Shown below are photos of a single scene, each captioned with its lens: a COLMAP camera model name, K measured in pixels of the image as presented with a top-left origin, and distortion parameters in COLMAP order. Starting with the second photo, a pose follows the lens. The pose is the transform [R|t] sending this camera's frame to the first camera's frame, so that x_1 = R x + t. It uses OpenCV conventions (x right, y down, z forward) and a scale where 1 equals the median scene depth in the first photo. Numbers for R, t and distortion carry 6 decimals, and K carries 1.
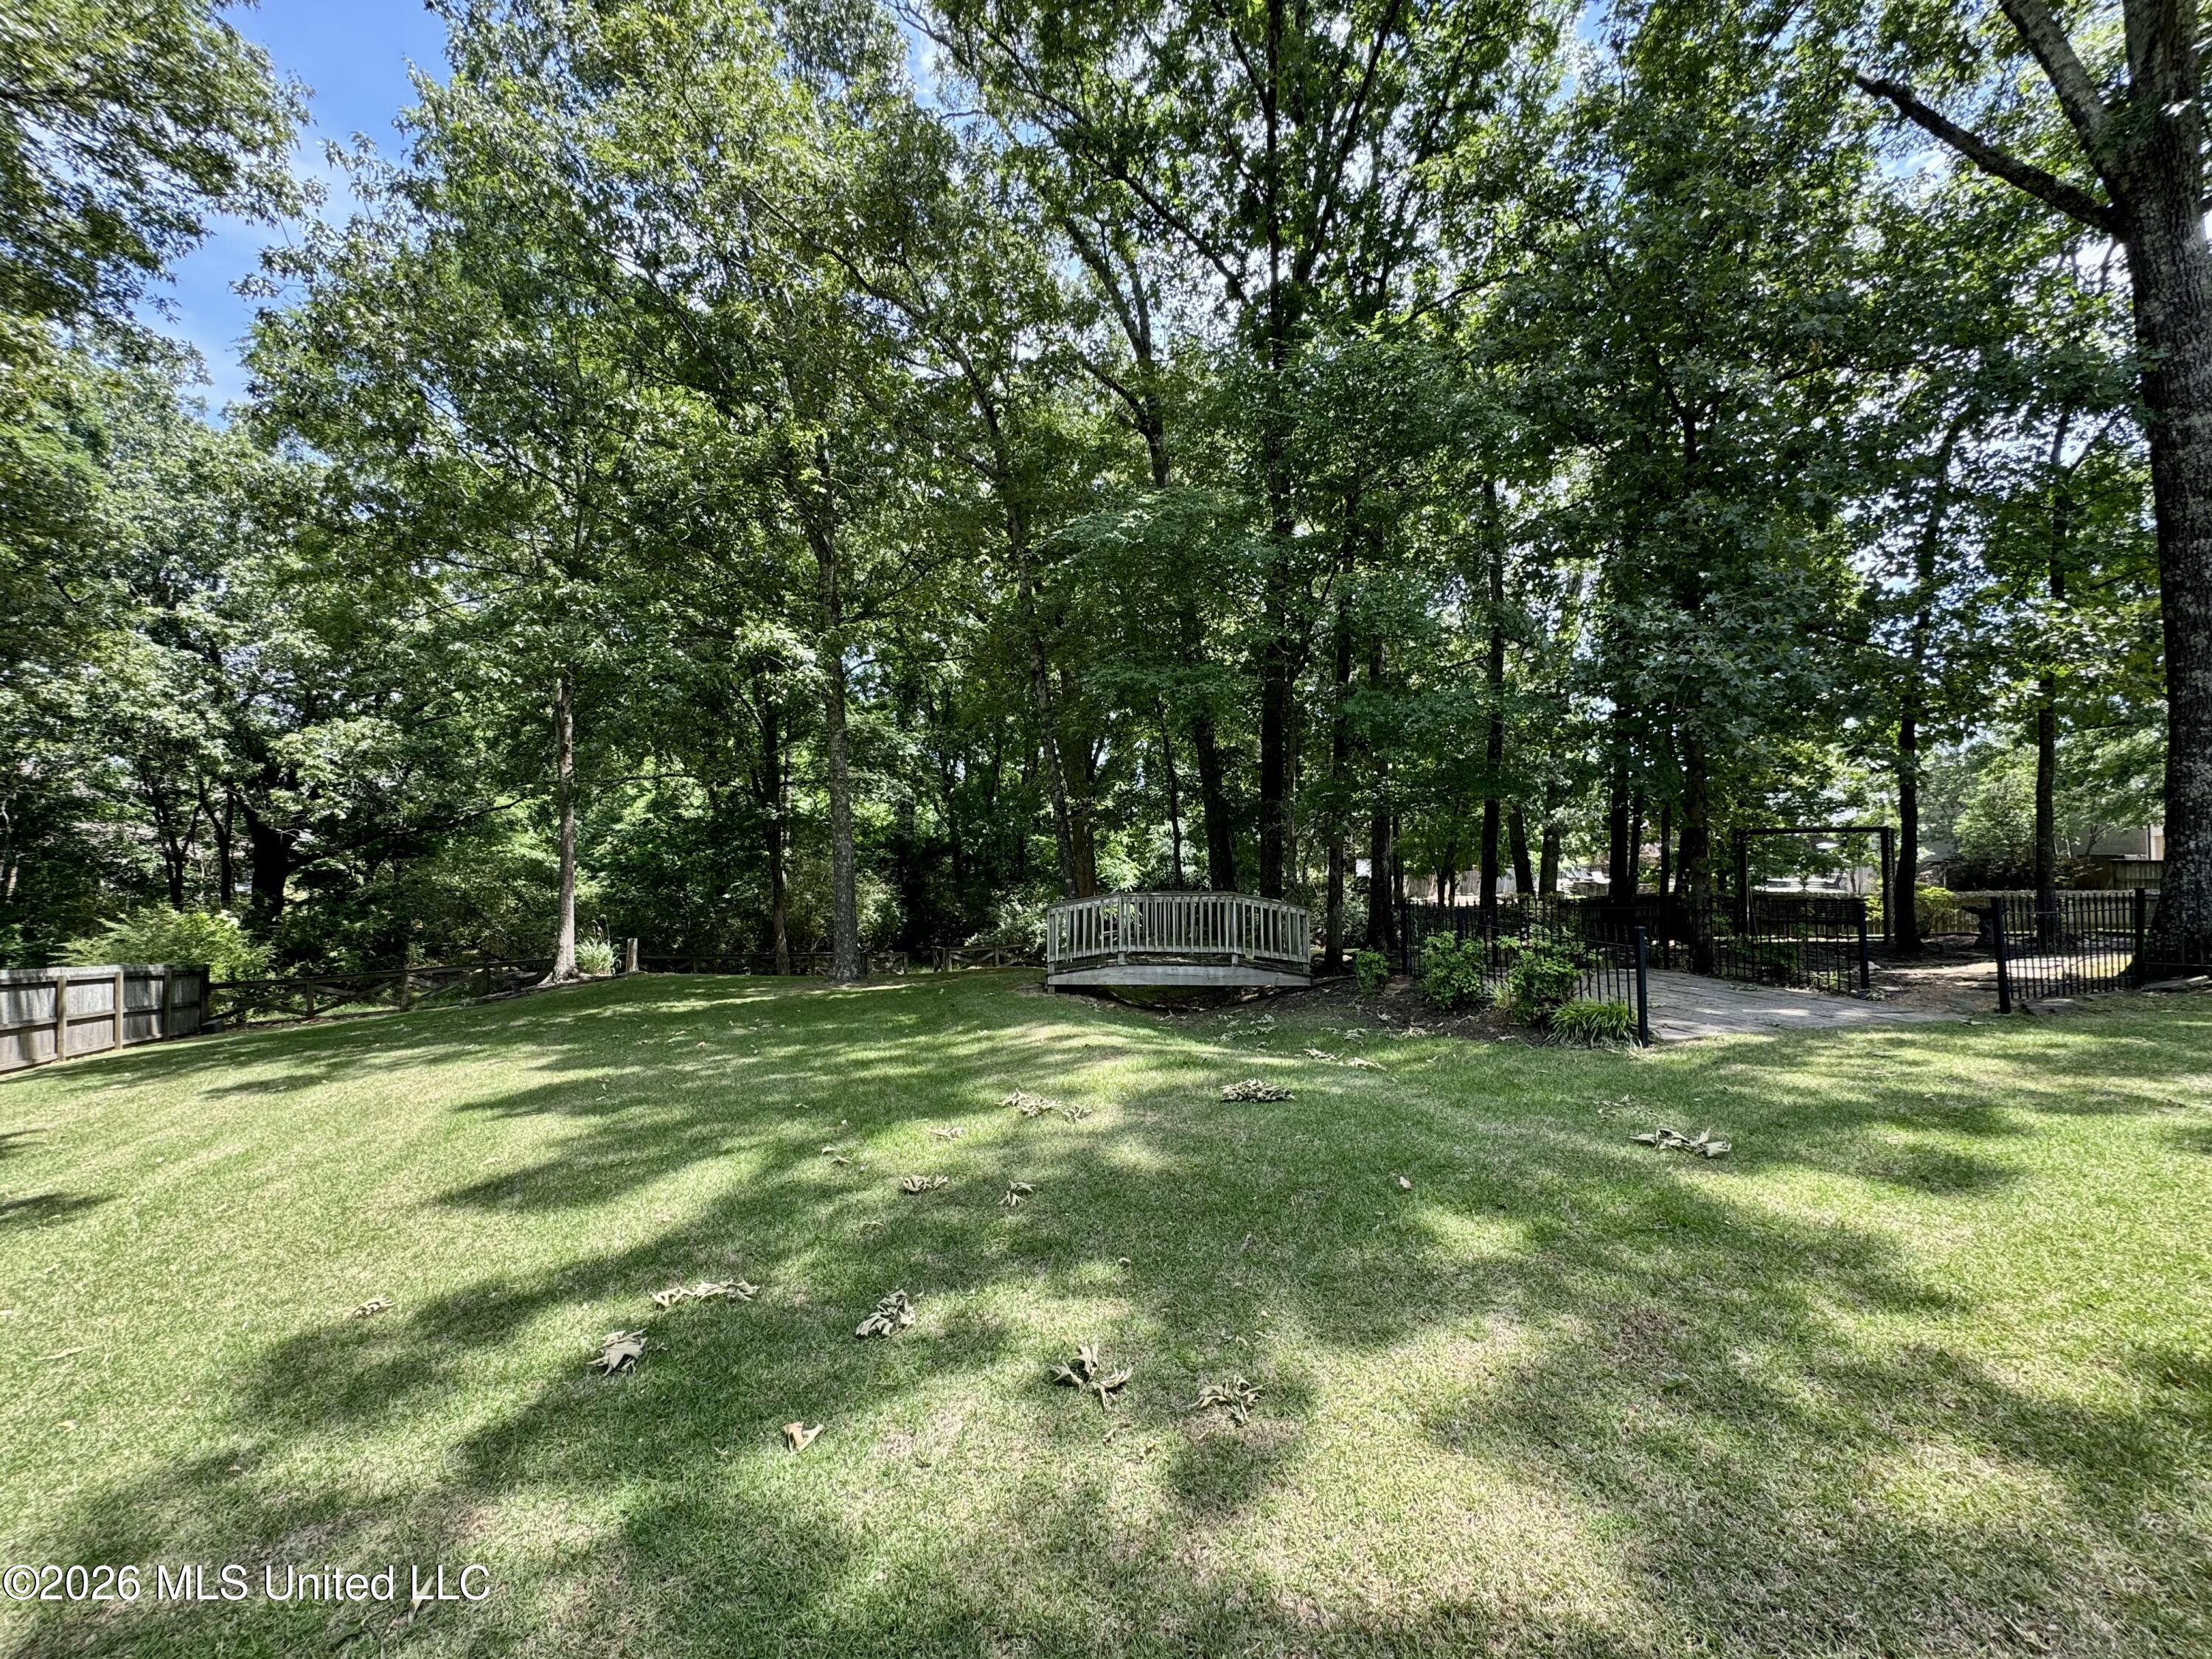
lens RADIAL K [[881.5, 0, 1111.6], [0, 881.5, 825.7], [0, 0, 1]] dist [0.001841, -0.000266]
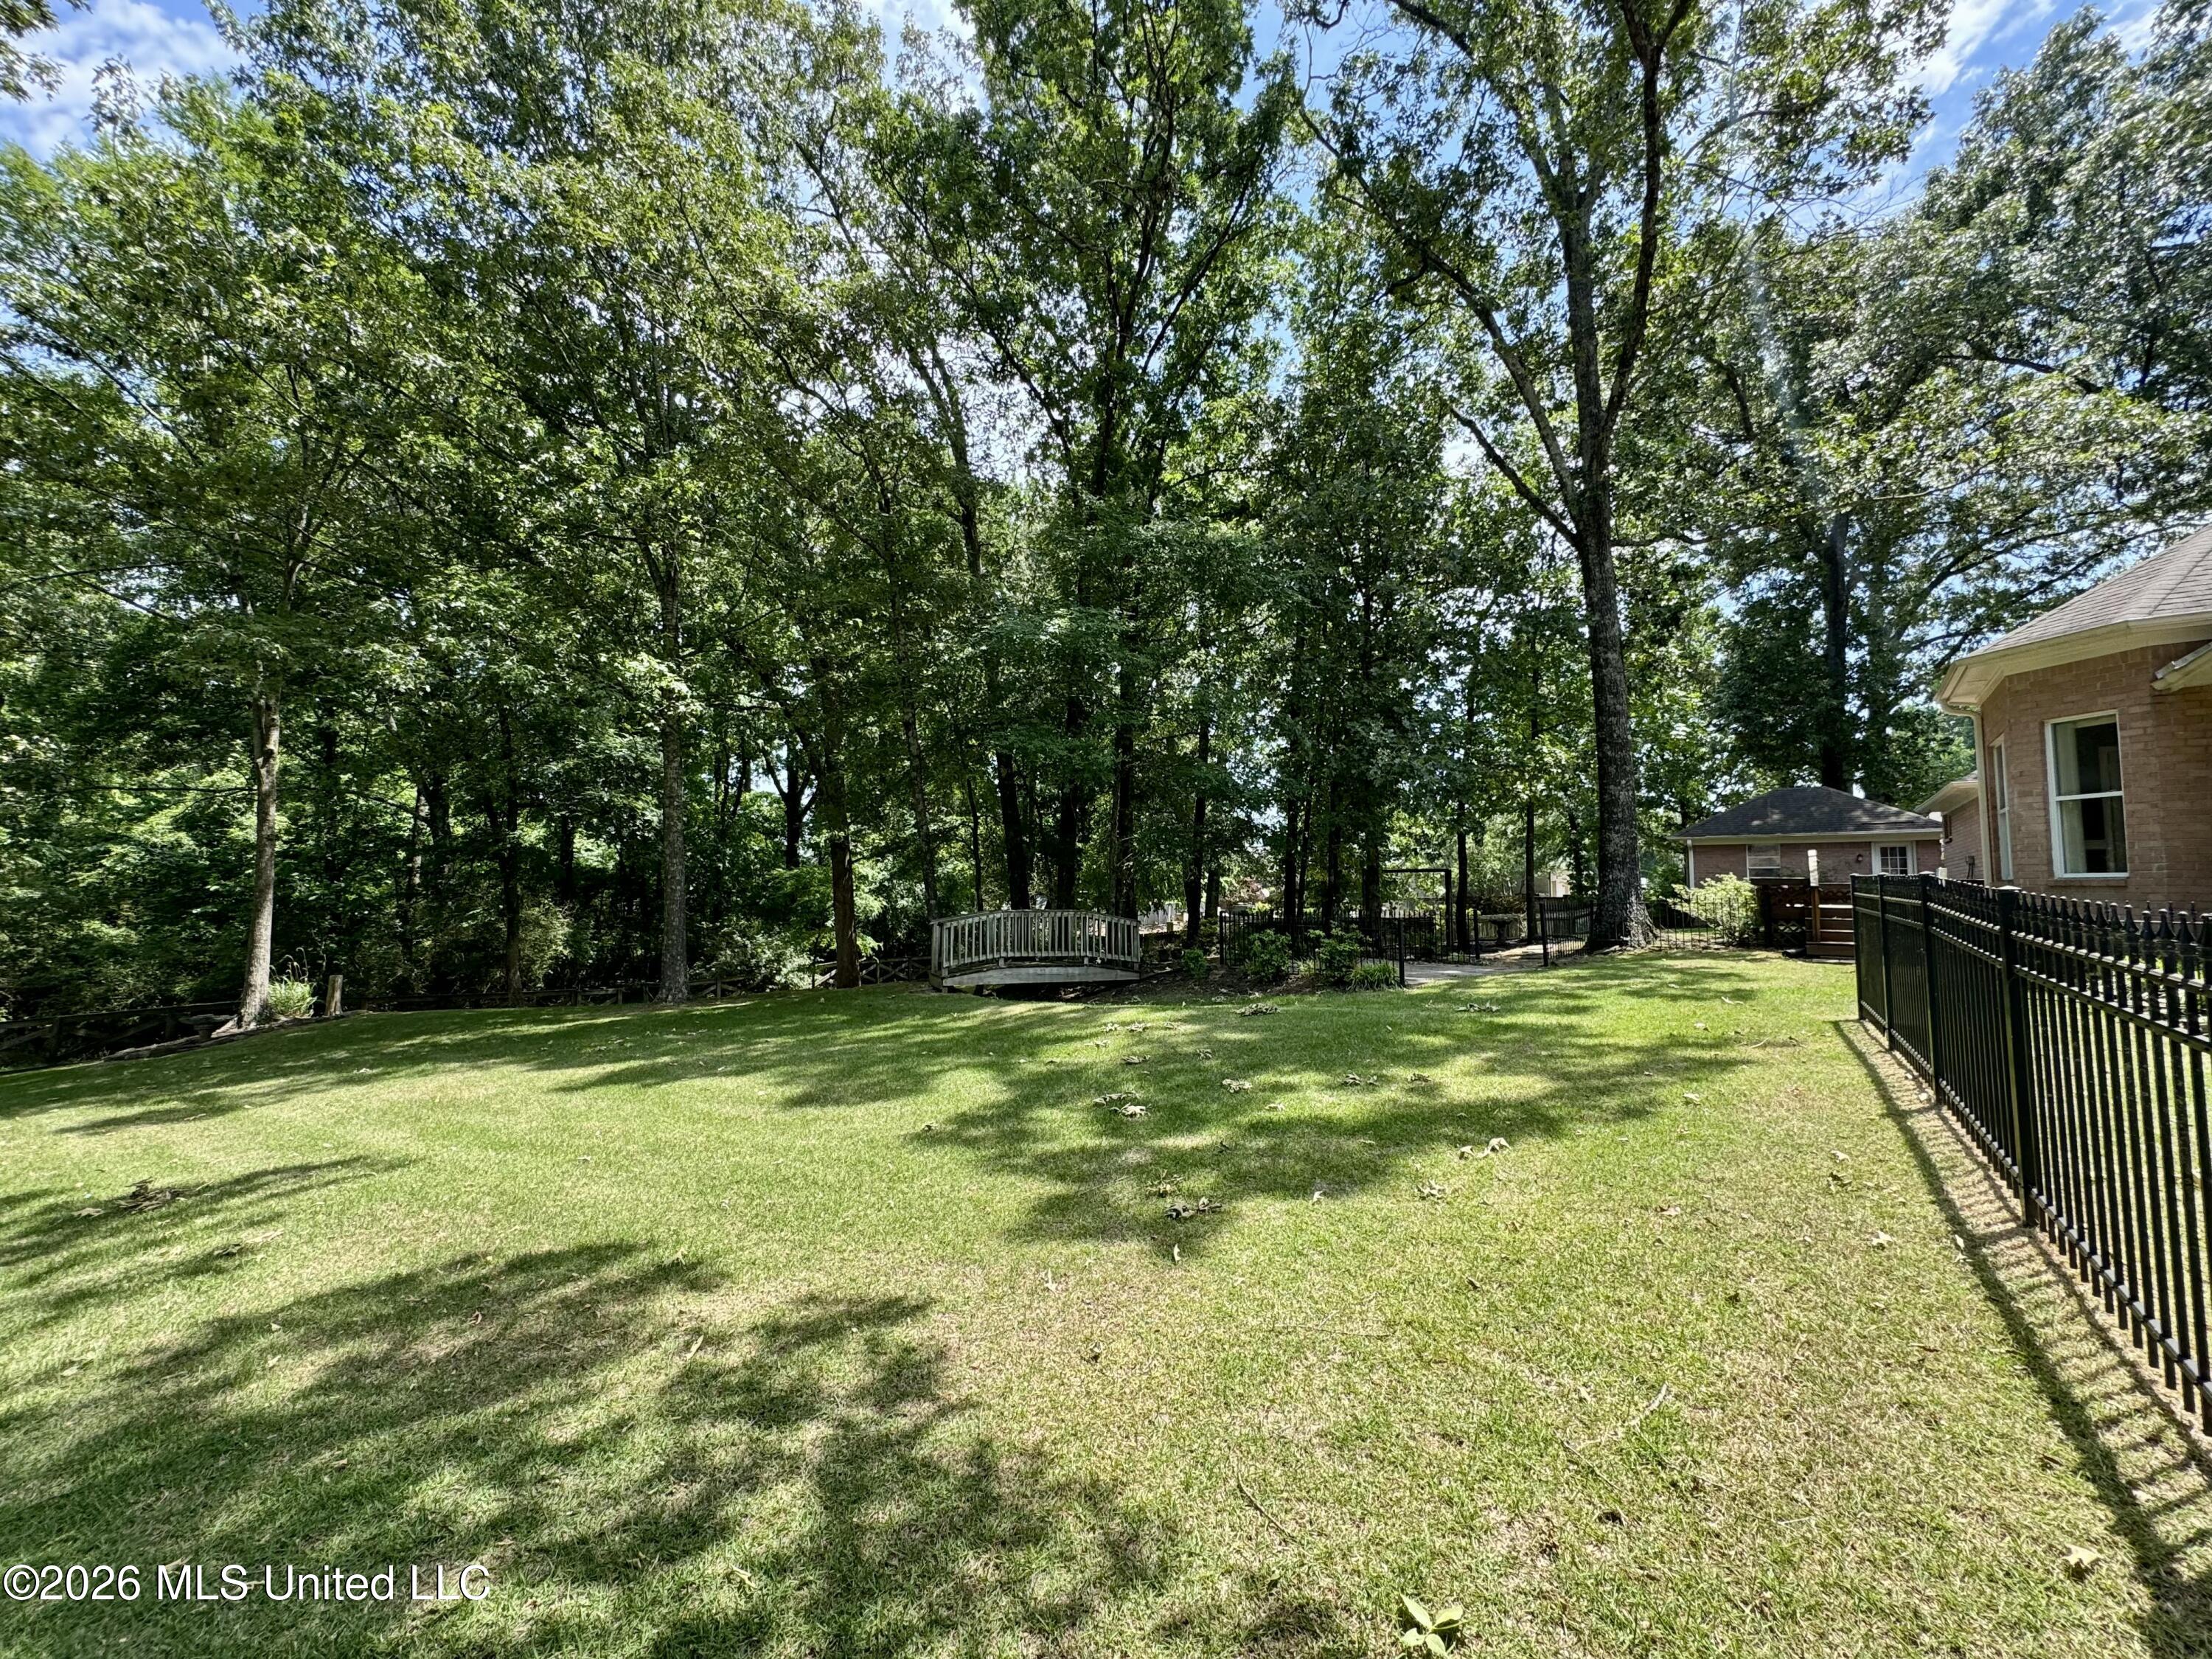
lens RADIAL K [[881.5, 0, 1098.9], [0, 881.5, 836.7], [0, 0, 1]] dist [0.001841, -0.000266]
pose [[0.912472, 0.033386, 0.407774, -0.369187], [-0.018909, 0.999041, -0.039482, 0.019975], [-0.408701, 0.028315, 0.912229, -0.186167]]
